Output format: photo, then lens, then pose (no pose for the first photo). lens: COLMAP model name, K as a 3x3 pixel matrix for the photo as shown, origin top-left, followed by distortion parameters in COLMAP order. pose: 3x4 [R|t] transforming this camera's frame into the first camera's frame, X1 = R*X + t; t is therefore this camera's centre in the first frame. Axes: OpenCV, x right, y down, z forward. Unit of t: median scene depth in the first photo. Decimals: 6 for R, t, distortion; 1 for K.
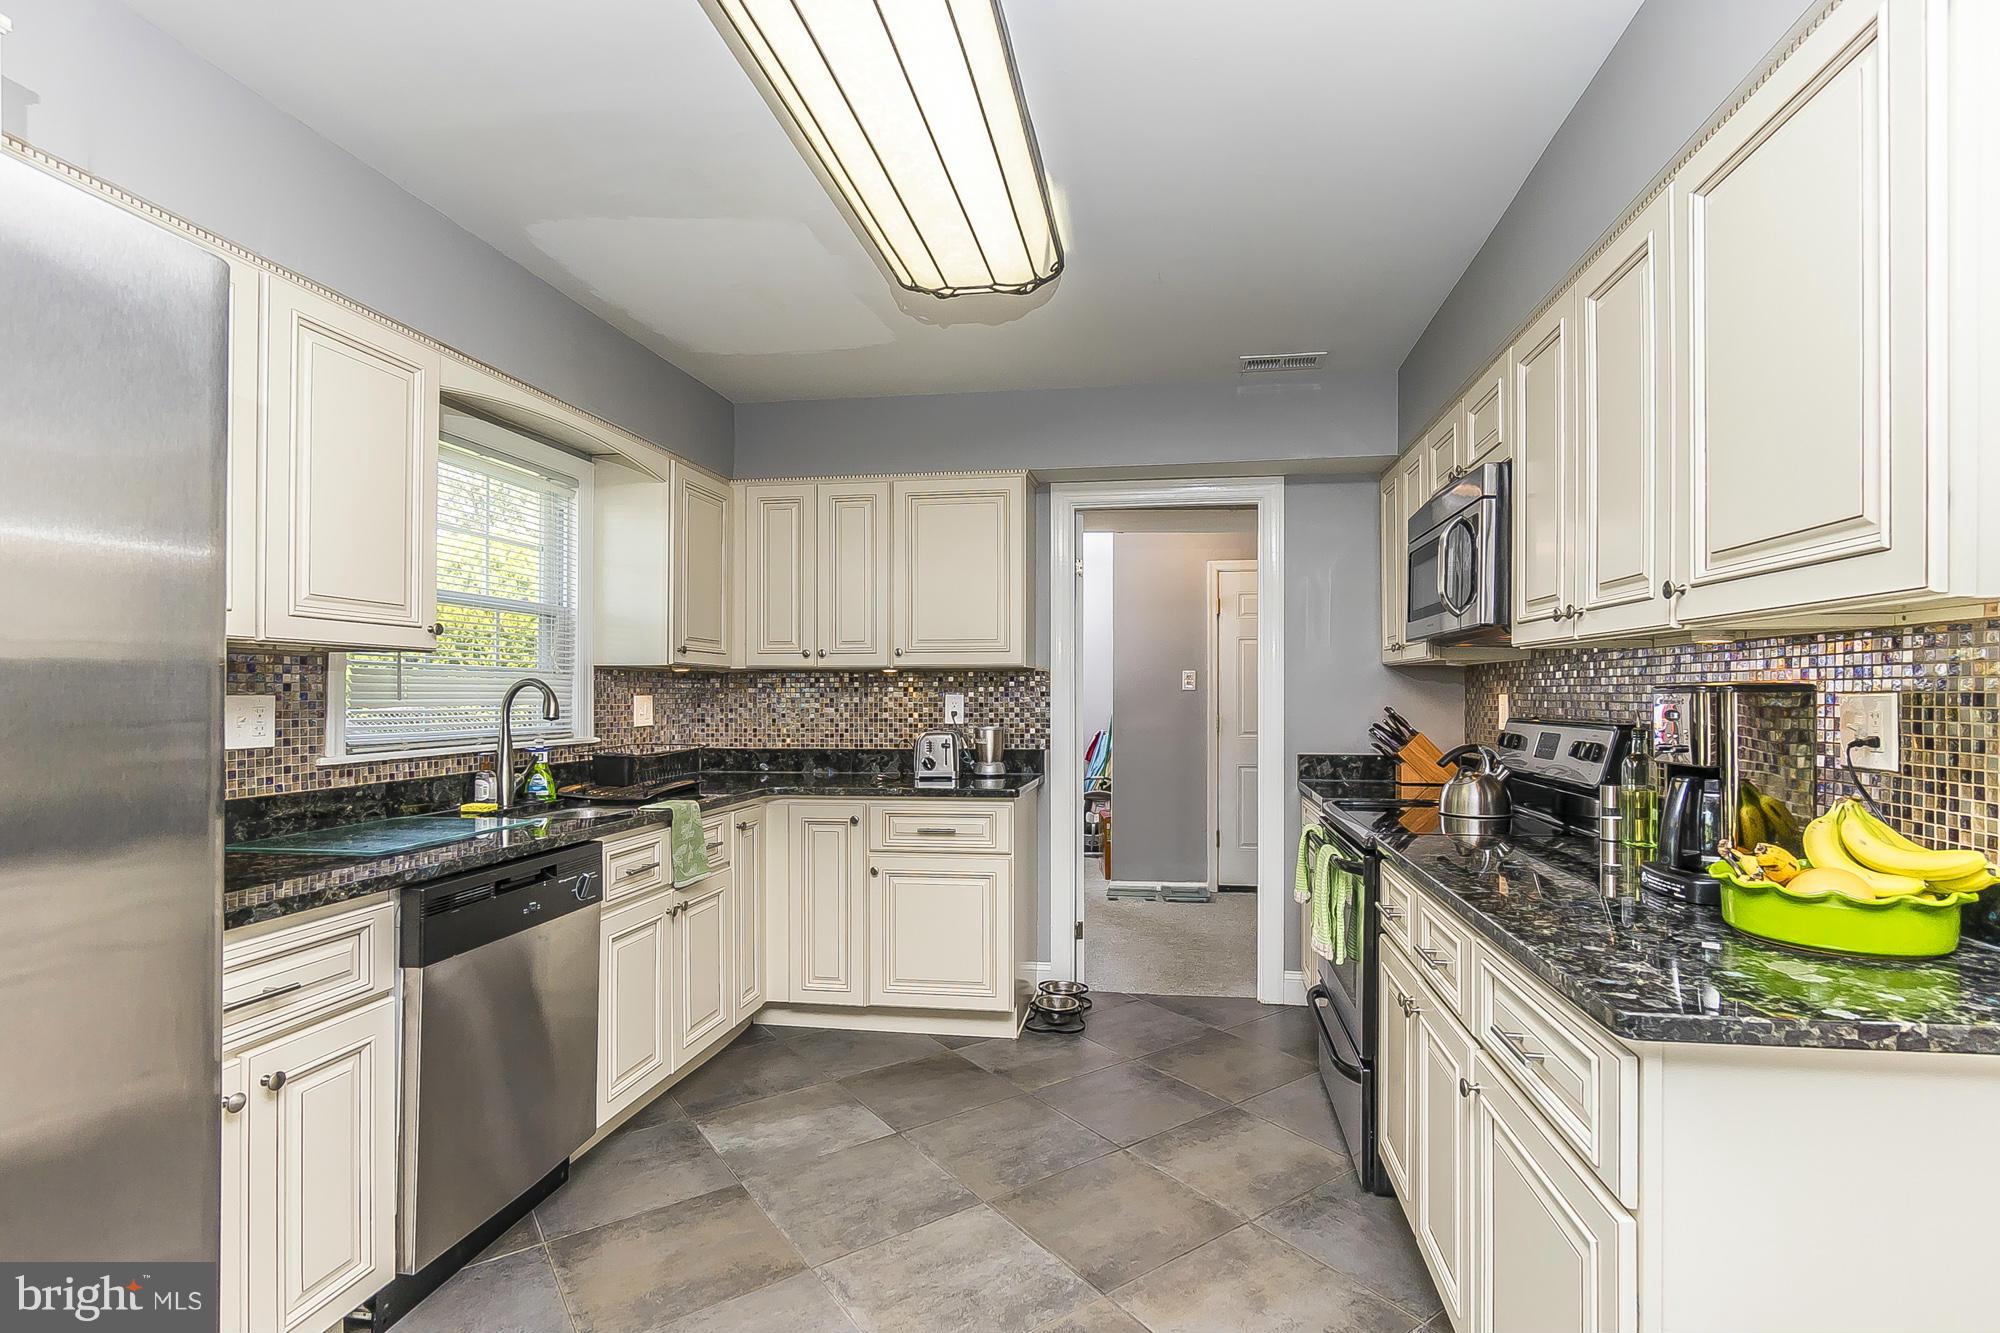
lens RADIAL K [[966.3, 0, 1035.0], [0, 966.3, 693.9], [0, 0, 1]] dist [-0.004658, 0.000221]
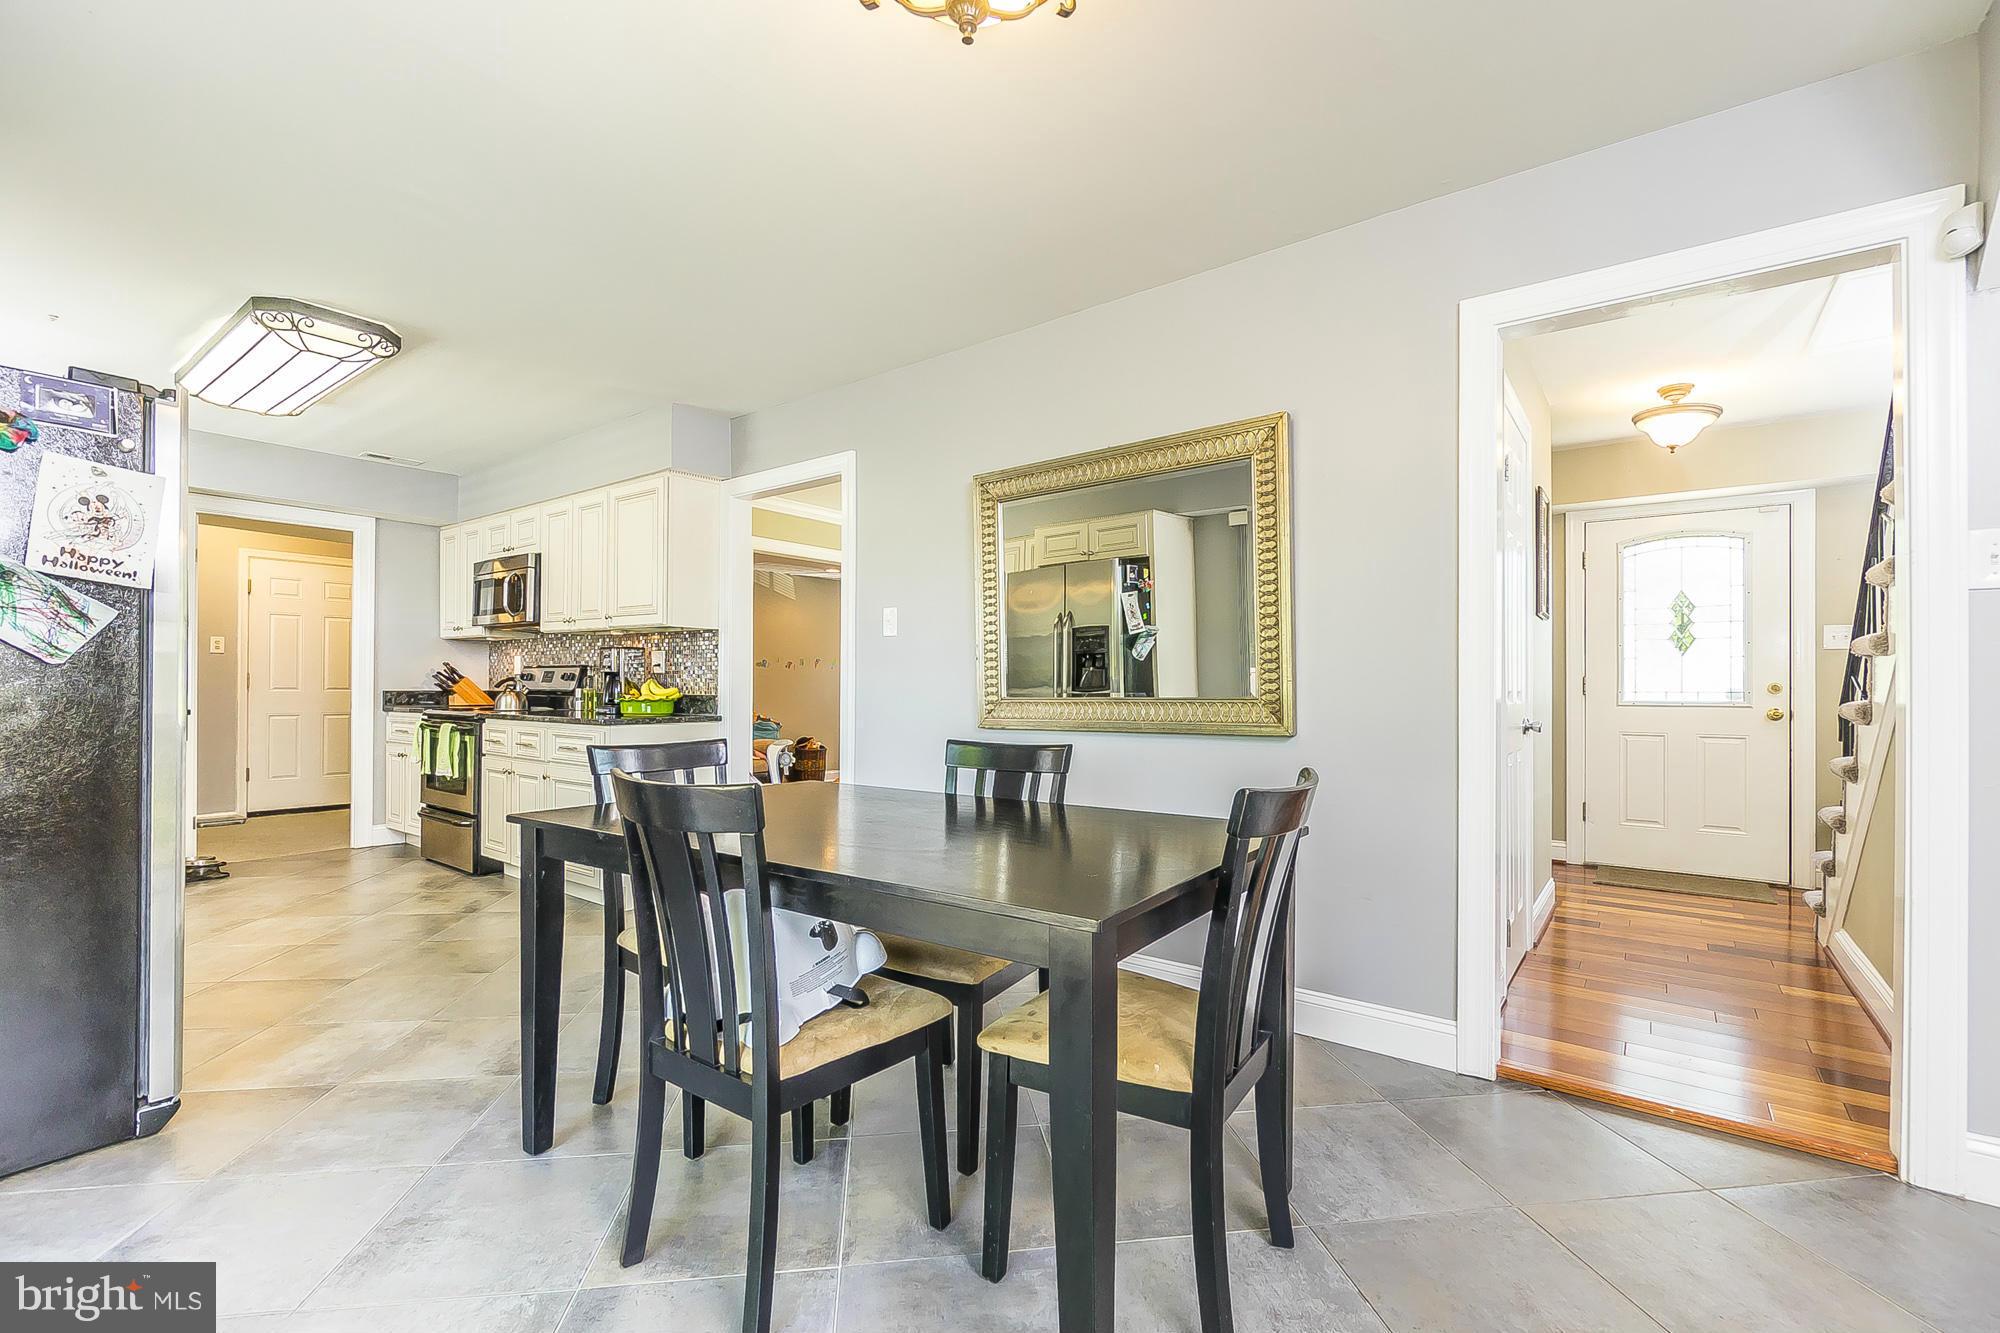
lens RADIAL K [[879.1, 0, 1001.2], [0, 879.1, 682.8], [0, 0, 1]] dist [0.002170, -0.000595]
pose [[0.502145, 0.007593, 0.864750, -0.801539], [-0.009802, 0.999947, -0.003089, 0.071097], [-0.864728, -0.006926, 0.502193, -1.063978]]
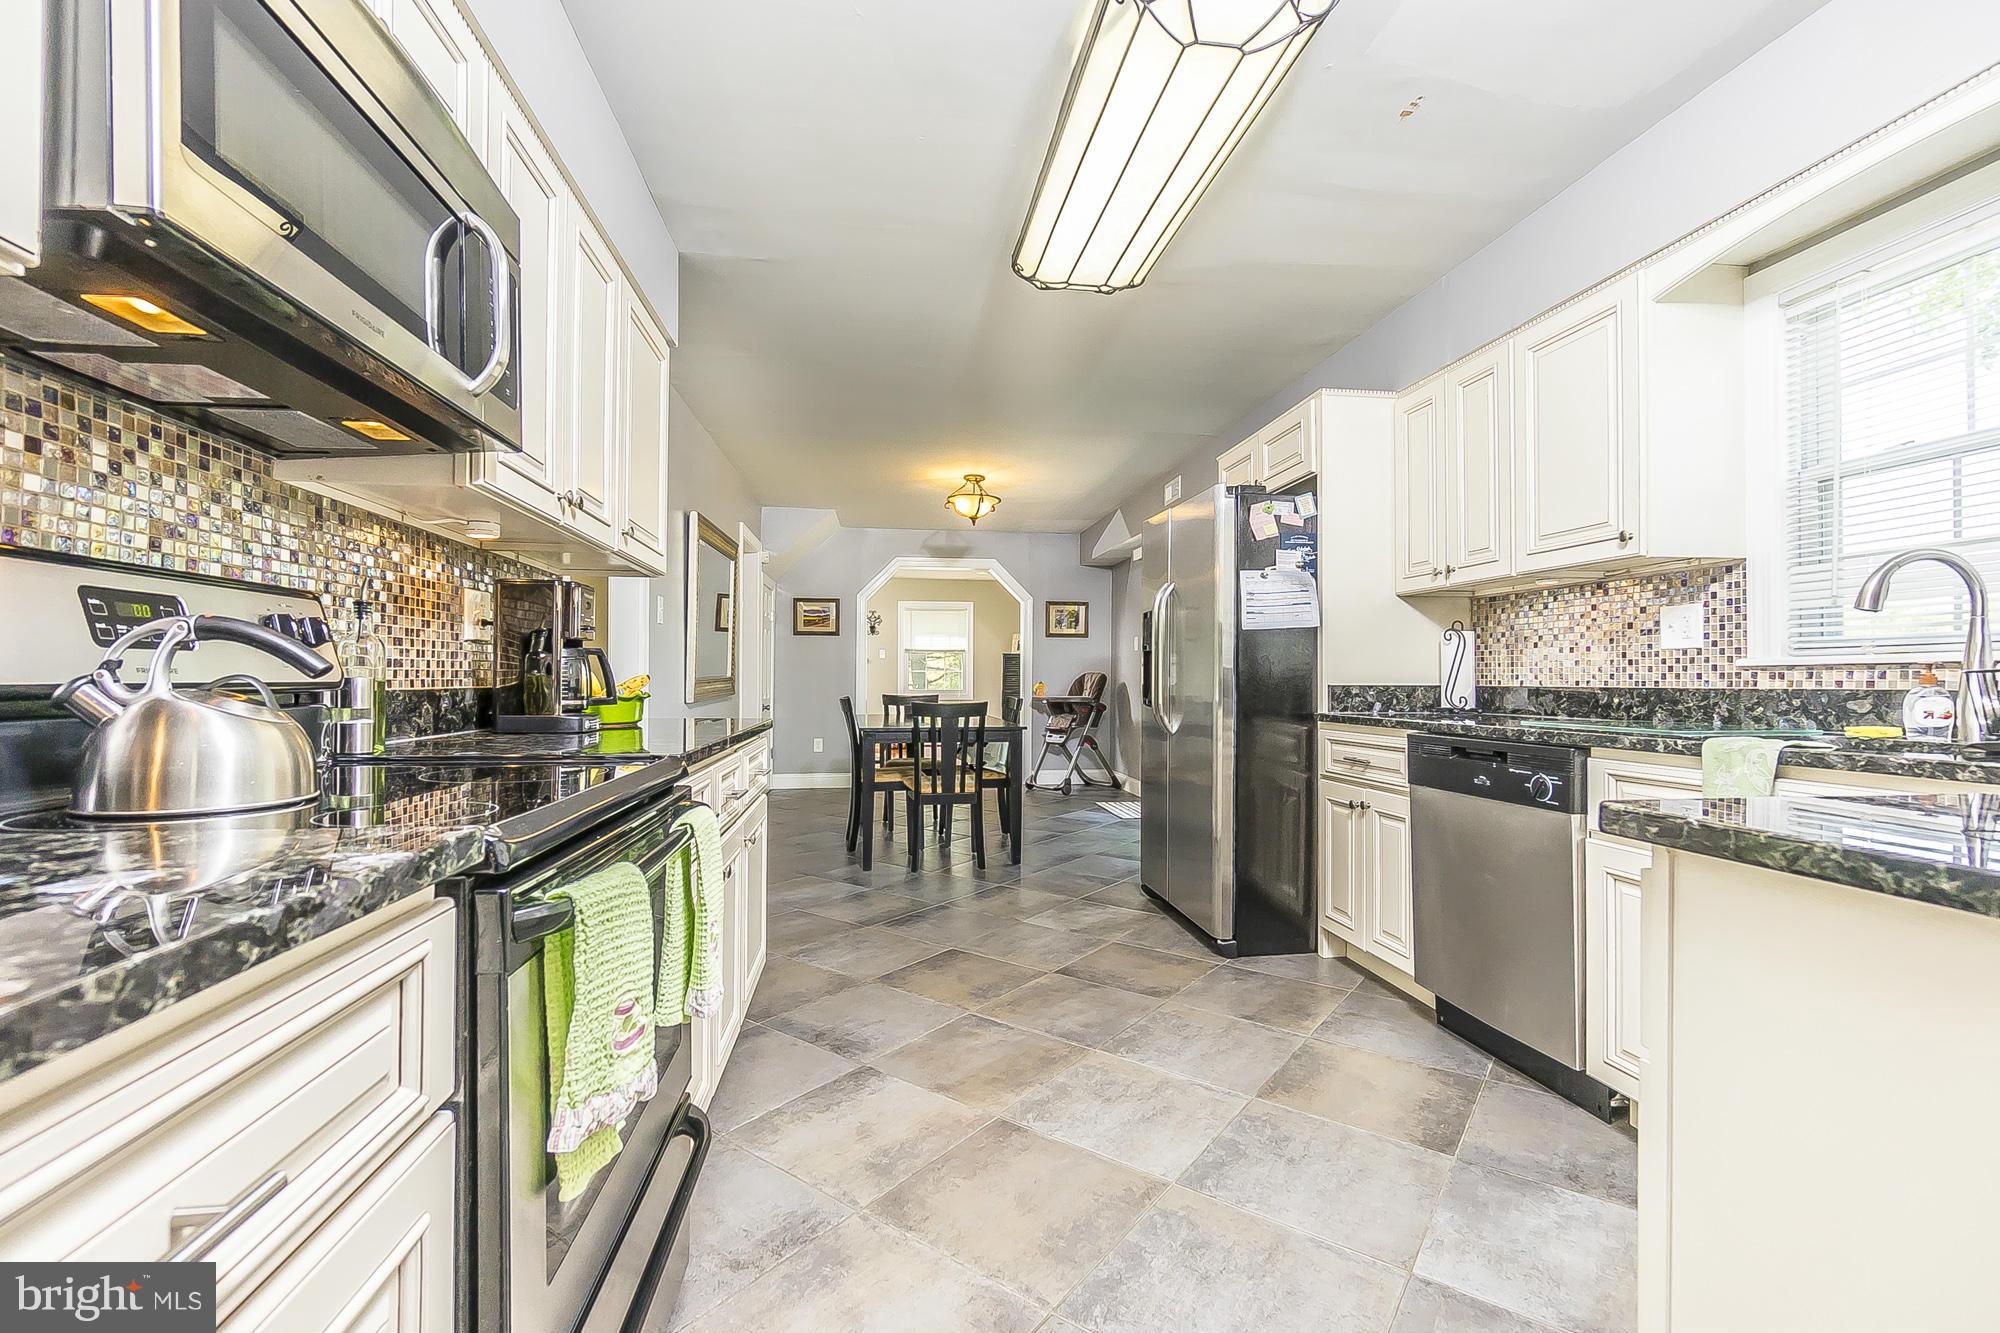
lens RADIAL K [[879.1, 0, 1013.8], [0, 879.1, 665.7], [0, 0, 1]] dist [0.002170, -0.000595]
pose [[-0.956835, -0.006290, -0.290564, 0.299416], [-0.001264, 0.999846, -0.017484, 0.091200], [0.290629, -0.016362, -0.956696, 1.671388]]
